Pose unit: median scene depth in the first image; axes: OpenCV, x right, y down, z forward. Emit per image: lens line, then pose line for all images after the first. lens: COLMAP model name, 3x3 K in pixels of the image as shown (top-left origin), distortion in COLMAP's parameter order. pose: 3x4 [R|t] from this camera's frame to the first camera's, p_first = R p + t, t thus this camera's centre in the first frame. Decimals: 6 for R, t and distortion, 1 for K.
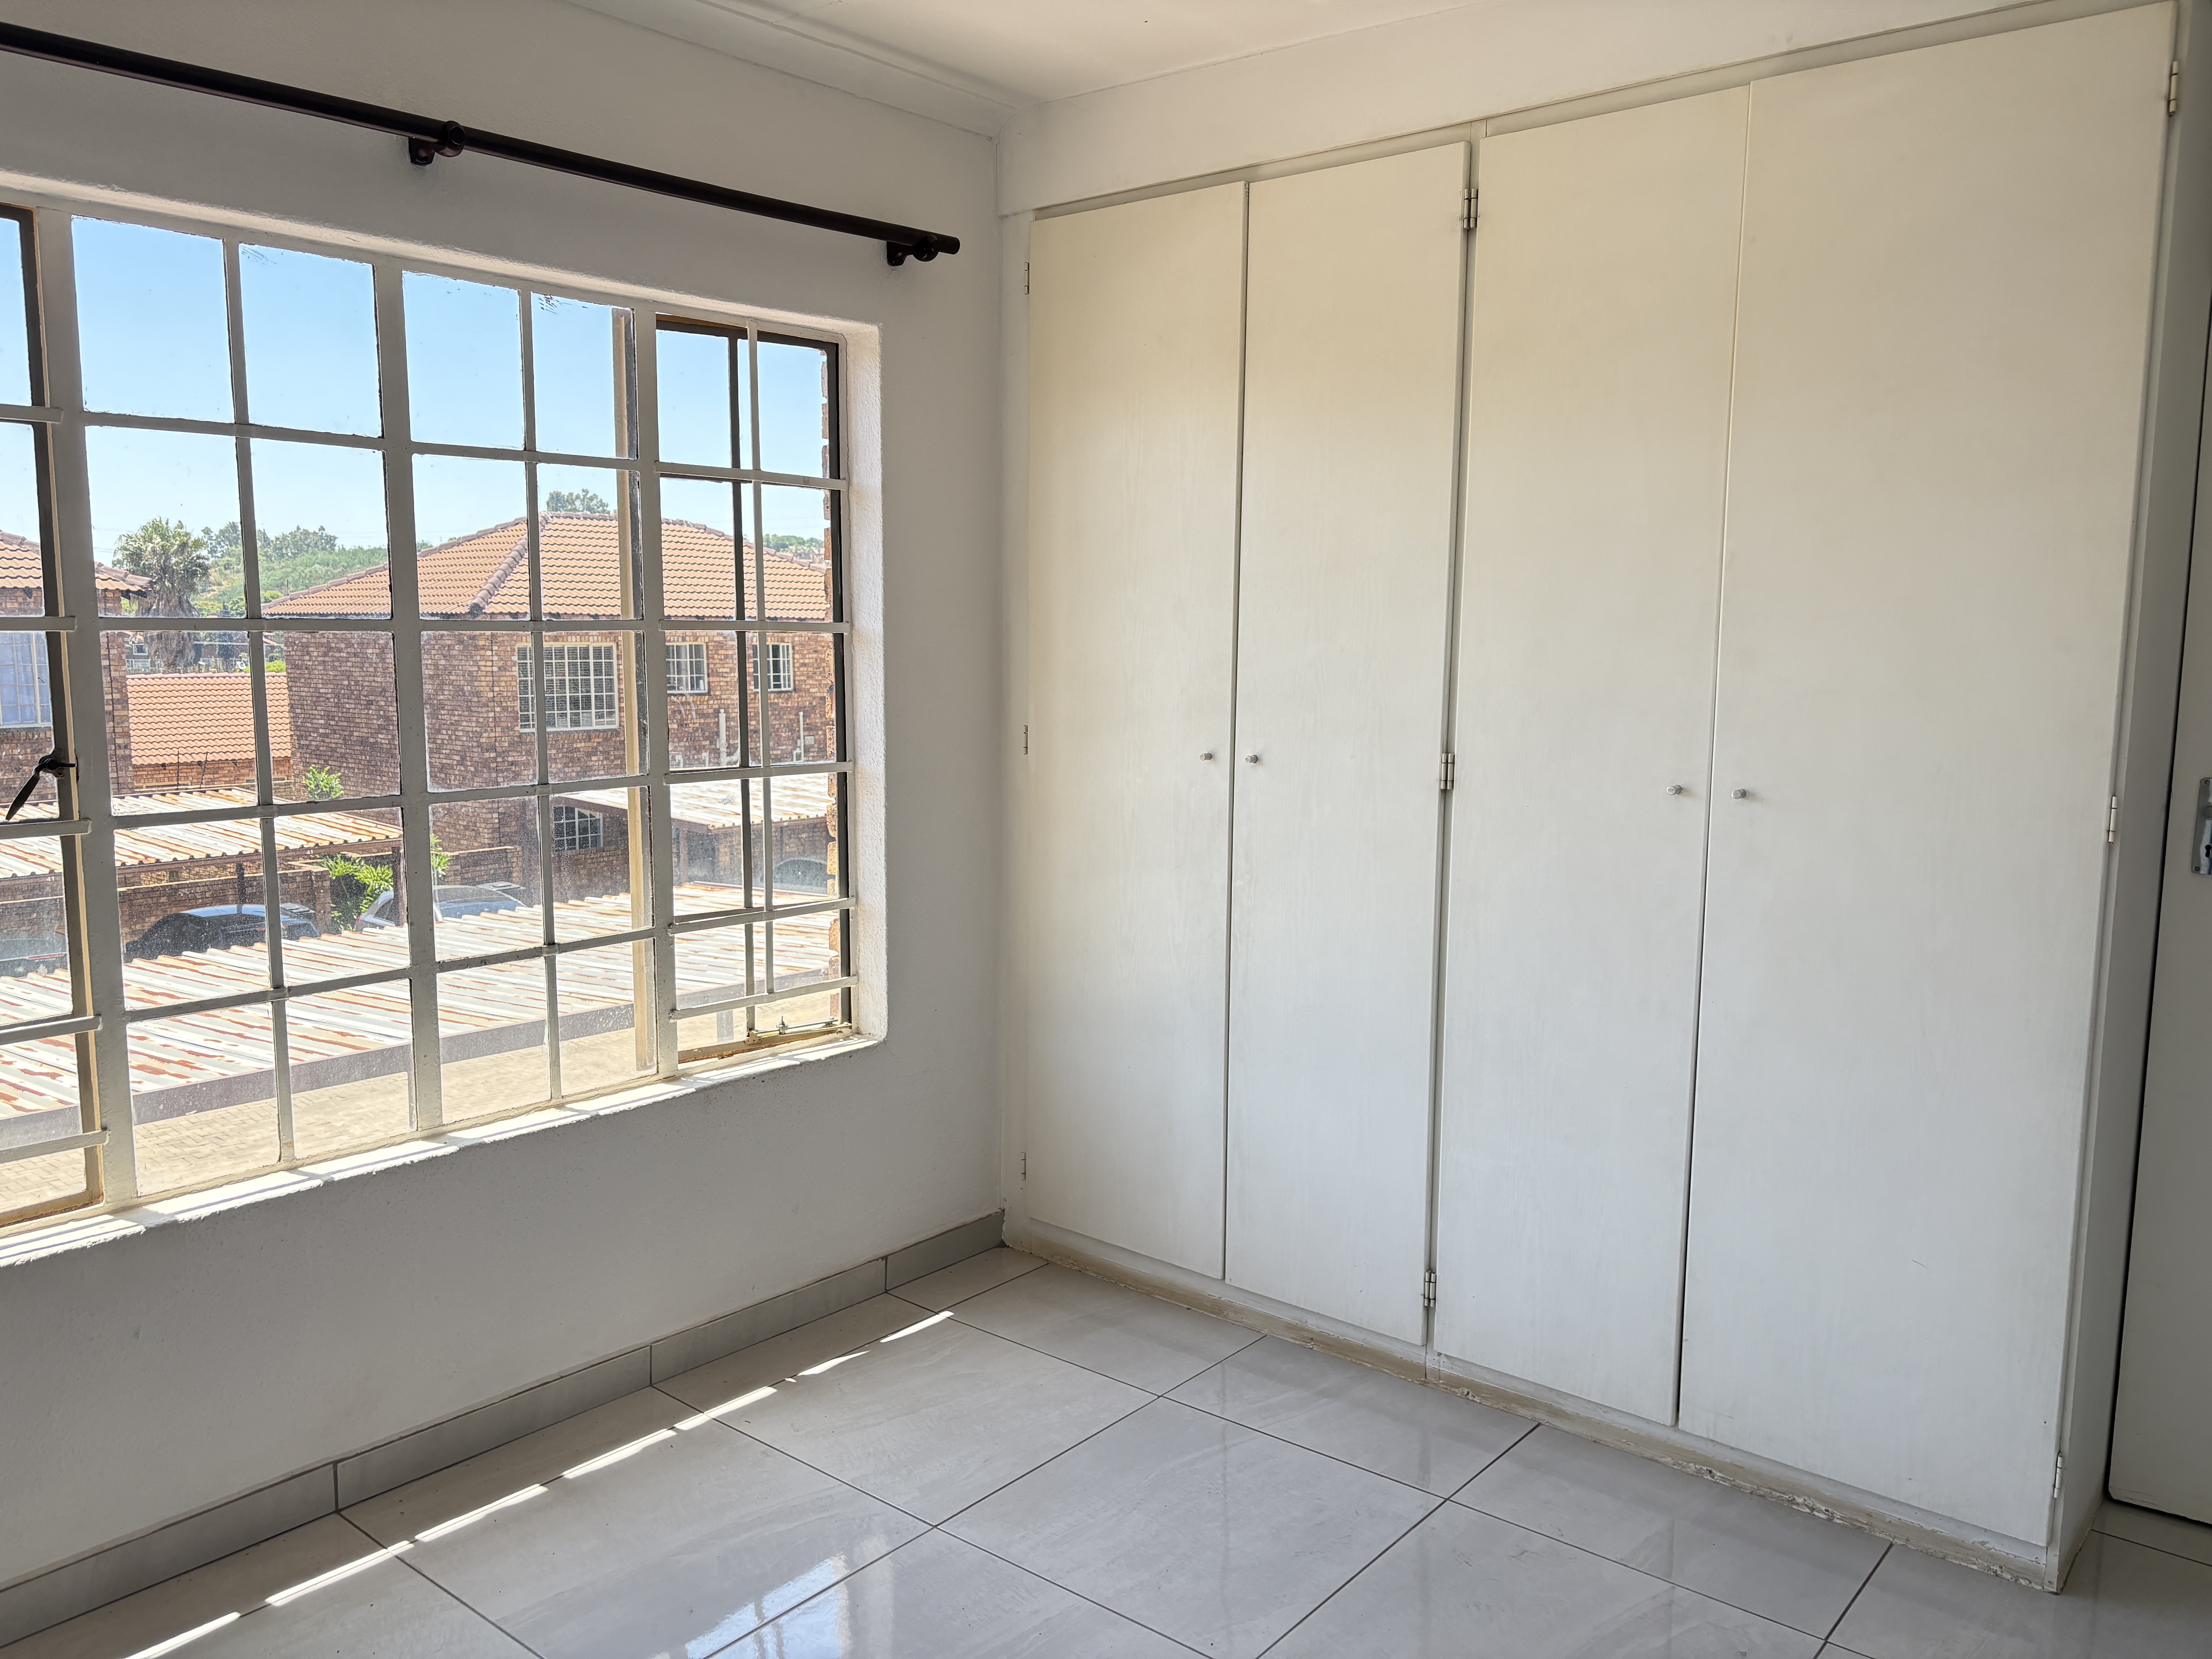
lens RADIAL K [[1664.8, 0, 1060.8], [0, 1664.8, 828.9], [0, 0, 1]] dist [0.064712, -0.068180]
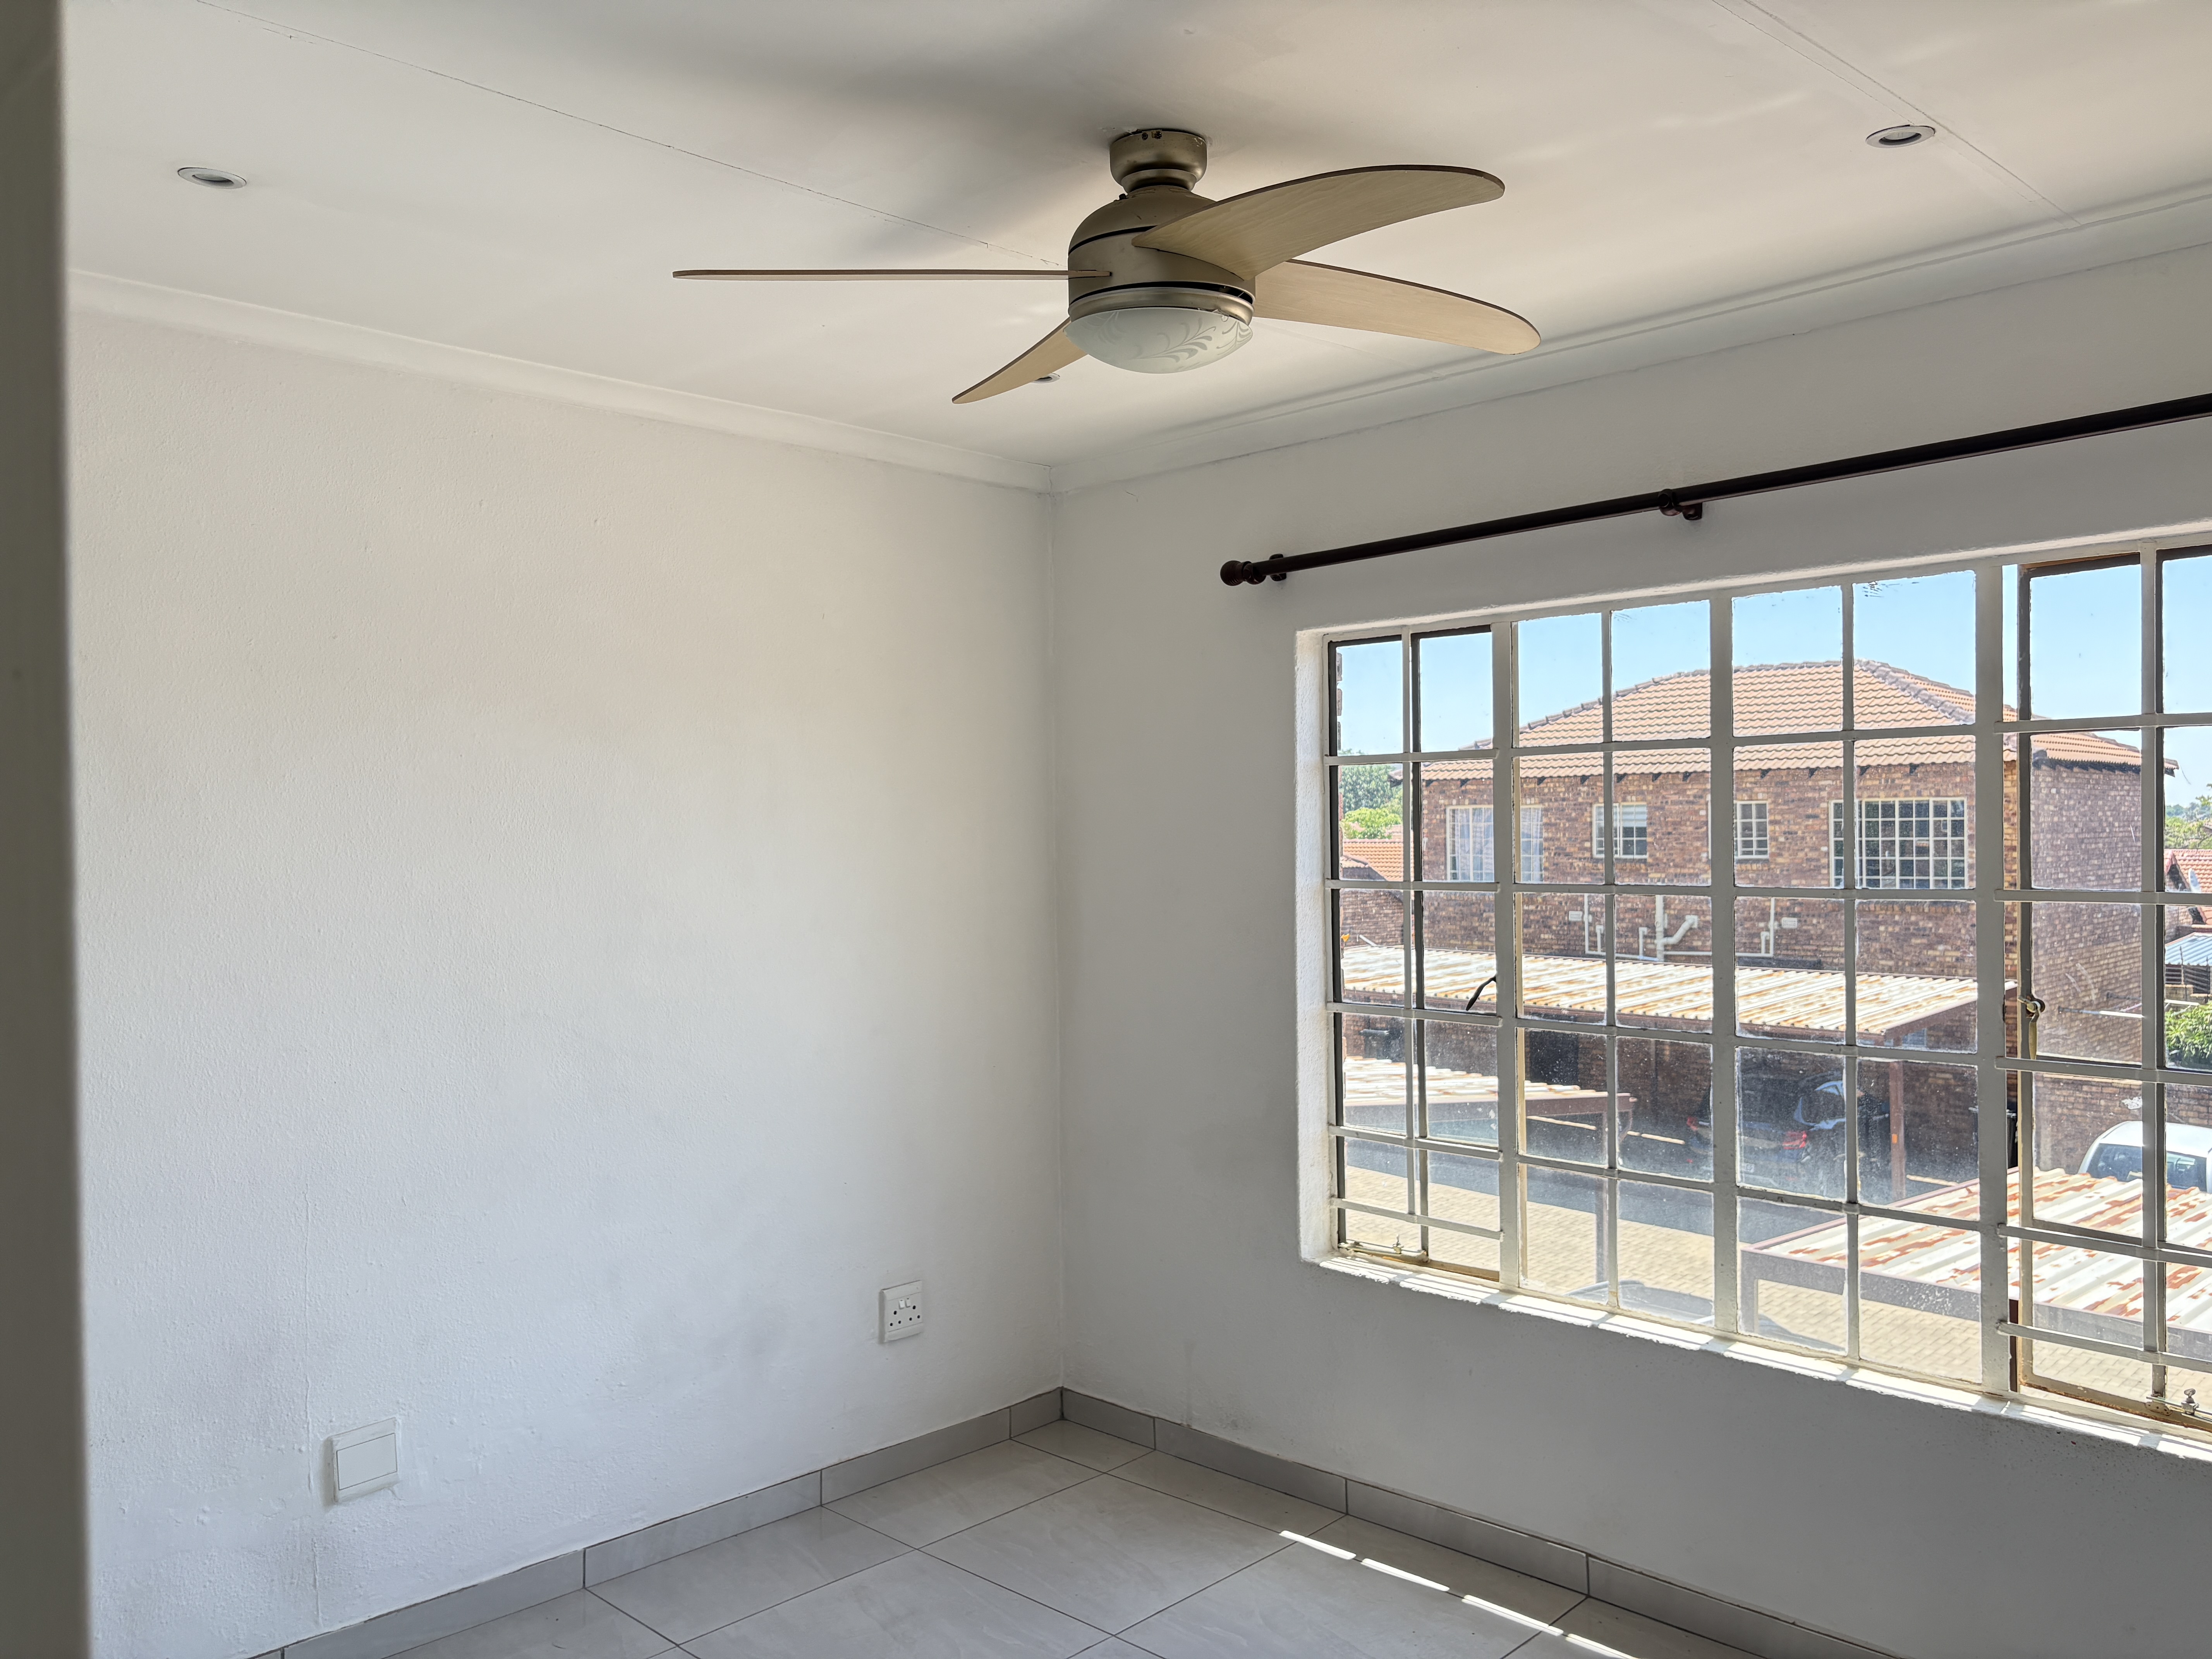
lens RADIAL K [[1664.8, 0, 1108.5], [0, 1664.8, 833.0], [0, 0, 1]] dist [0.064712, -0.068180]
pose [[-0.045812, 0.002207, -0.998948, 0.767448], [-0.106959, 0.994238, 0.007102, -0.118248], [0.993207, 0.107172, -0.045312, 0.590971]]
